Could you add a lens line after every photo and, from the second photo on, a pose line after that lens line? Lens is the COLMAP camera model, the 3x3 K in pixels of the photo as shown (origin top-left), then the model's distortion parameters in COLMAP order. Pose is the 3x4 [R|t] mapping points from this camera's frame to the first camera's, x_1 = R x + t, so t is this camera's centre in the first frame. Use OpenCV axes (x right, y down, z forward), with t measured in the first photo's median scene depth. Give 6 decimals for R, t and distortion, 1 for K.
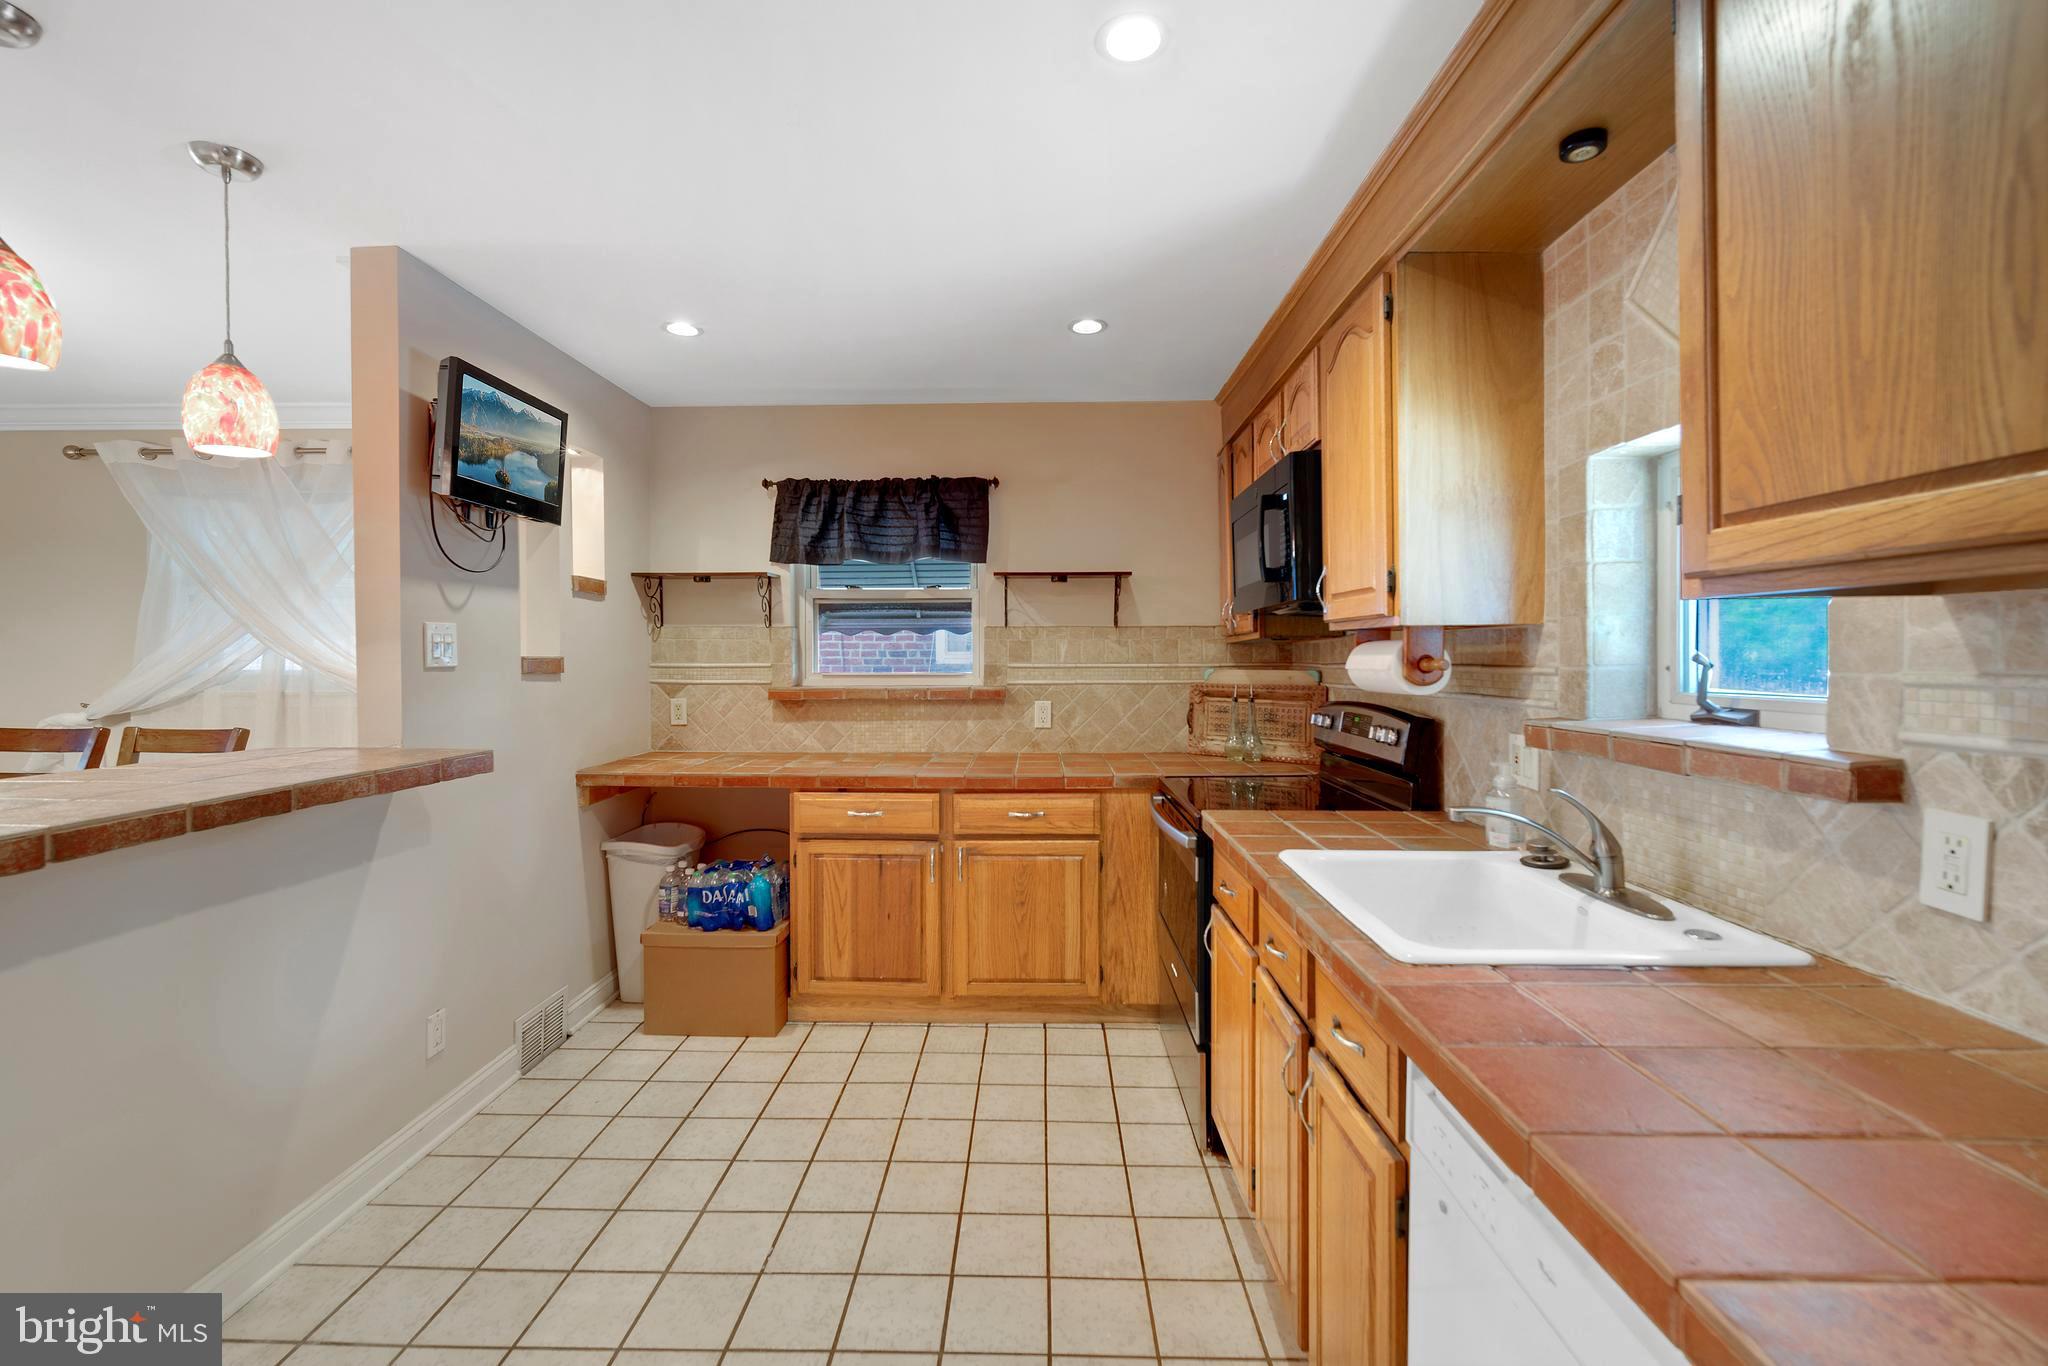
lens RADIAL K [[875.7, 0, 1014.6], [0, 875.7, 662.8], [0, 0, 1]] dist [0.000235, 0.000812]
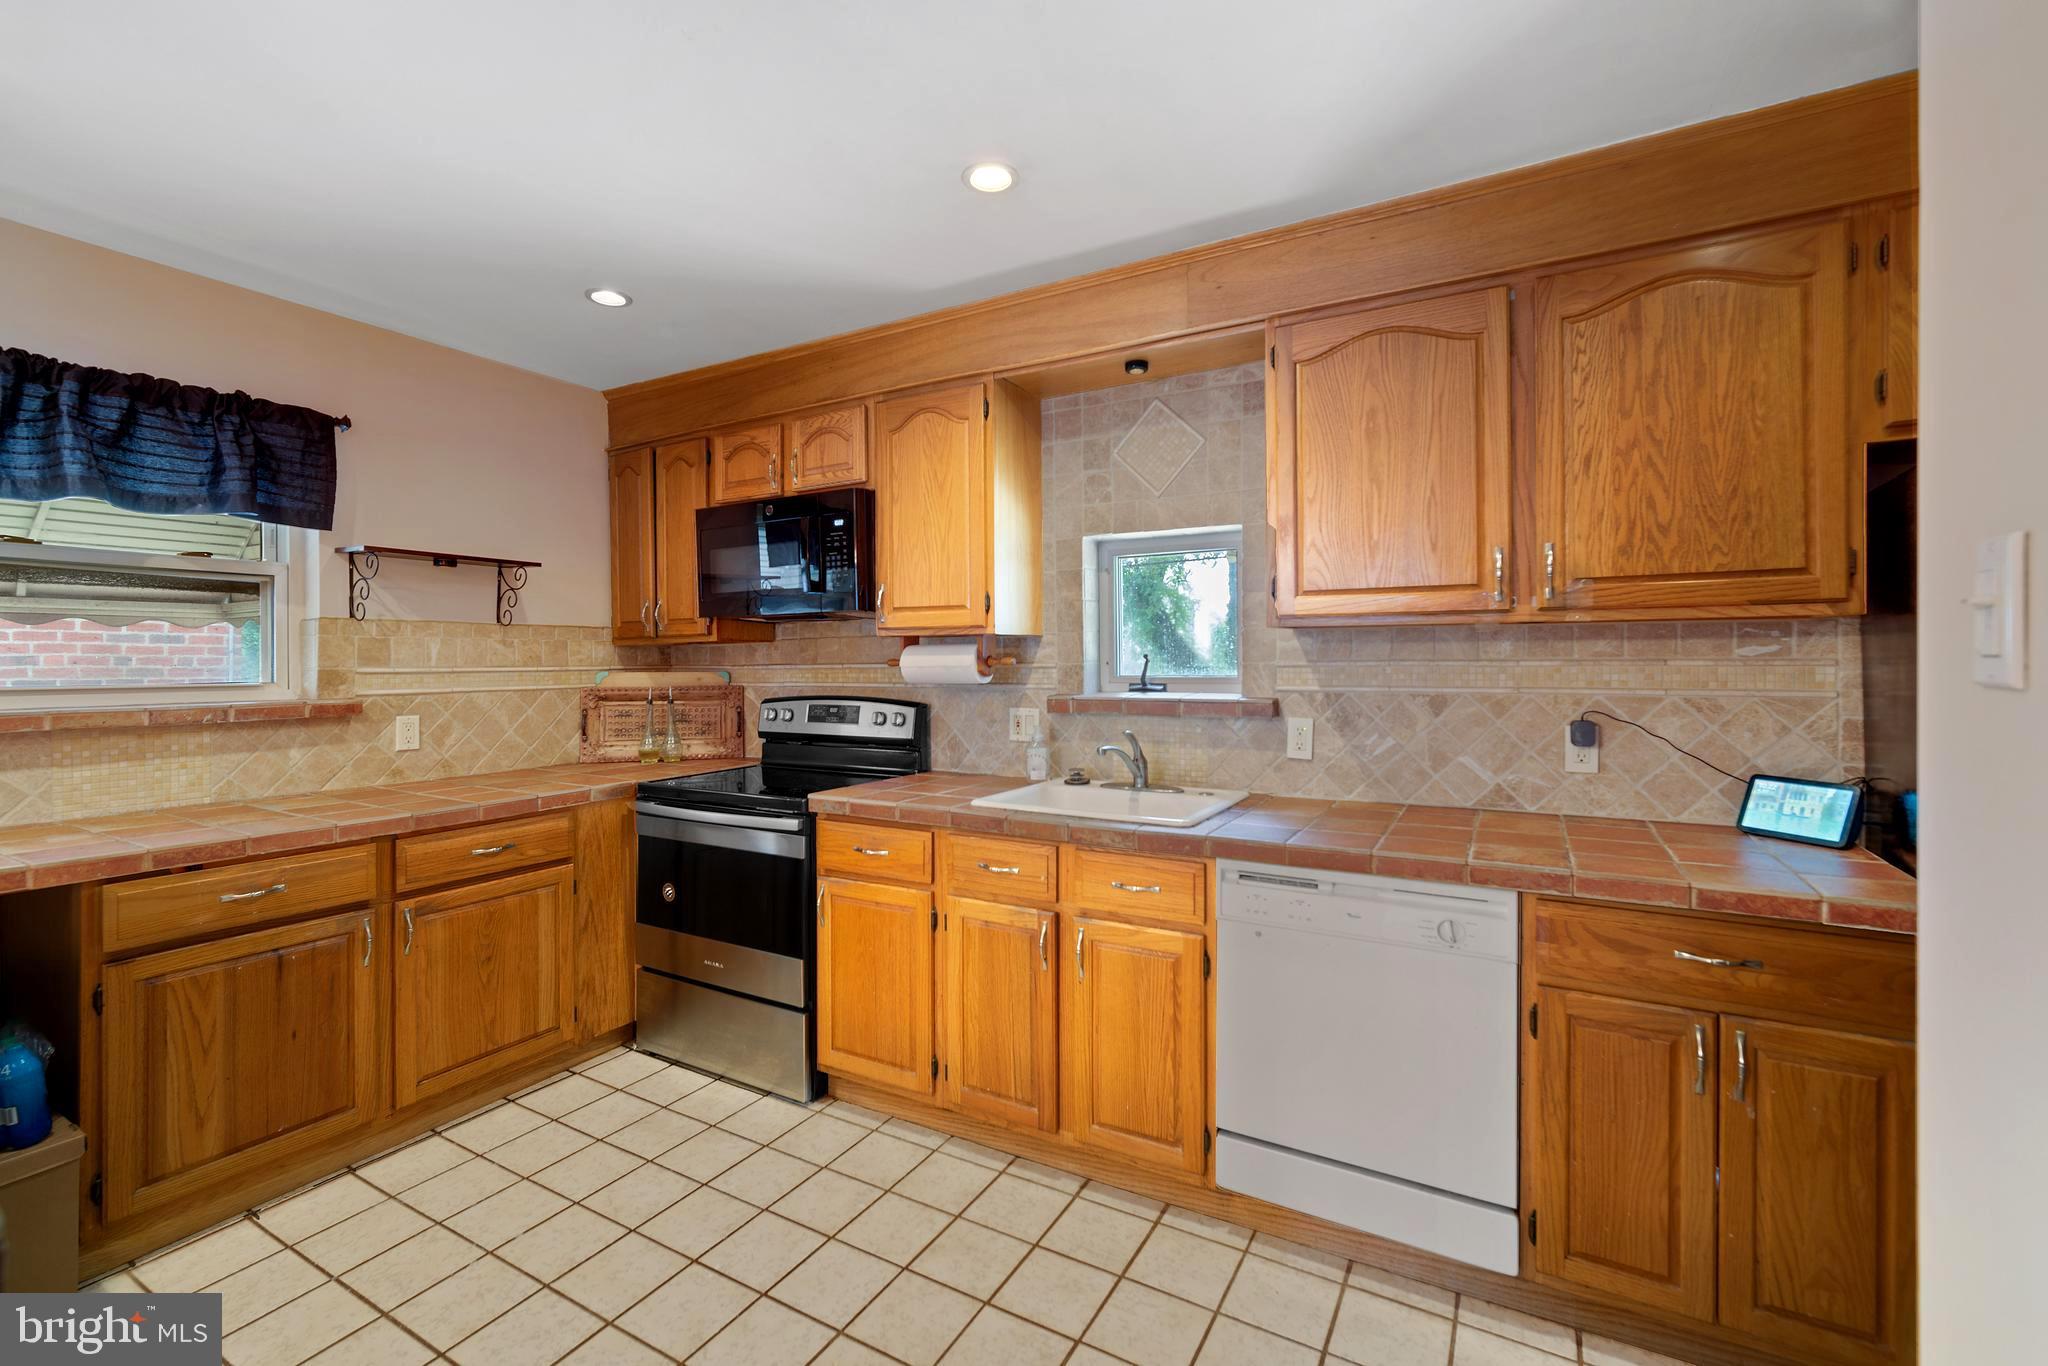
lens RADIAL K [[875.7, 0, 1014.6], [0, 875.7, 662.8], [0, 0, 1]] dist [0.000235, 0.000812]
pose [[0.470589, -0.000492, 0.882353, -0.573172], [0.010142, 0.999937, -0.004851, 0.008145], [-0.882294, 0.011232, 0.470564, 0.213911]]
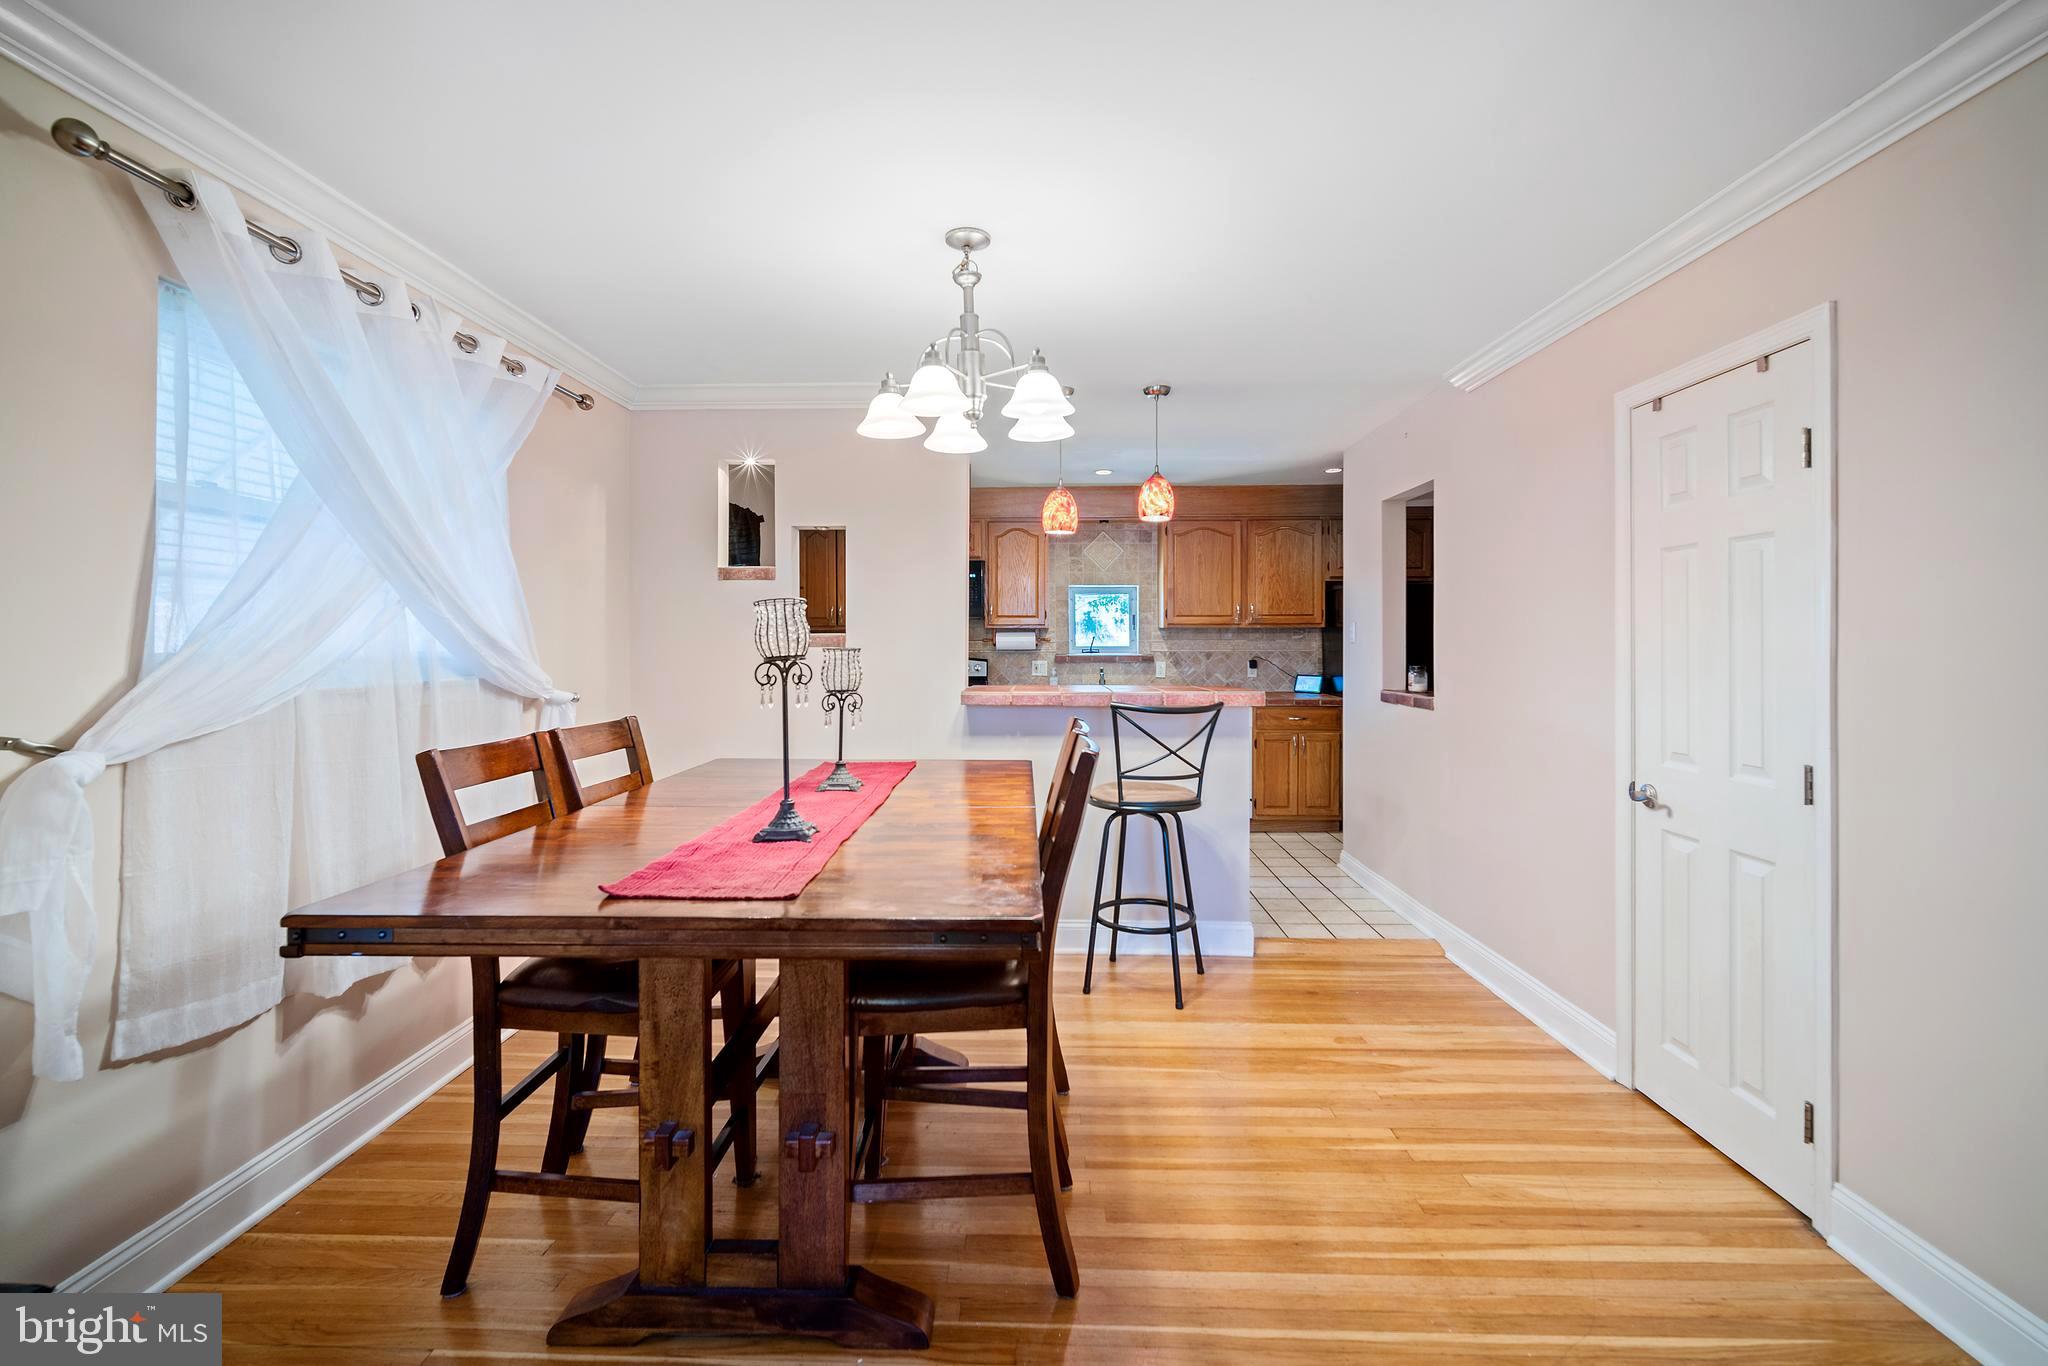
lens RADIAL K [[895.4, 0, 1016.0], [0, 895.4, 637.5], [0, 0, 1]] dist [0.002678, 0.000181]
pose [[0.000684, 0.005536, 0.999984, -2.133453], [0.009573, 0.999939, -0.005543, 0.008060], [-0.999954, 0.009577, 0.000631, 0.799935]]
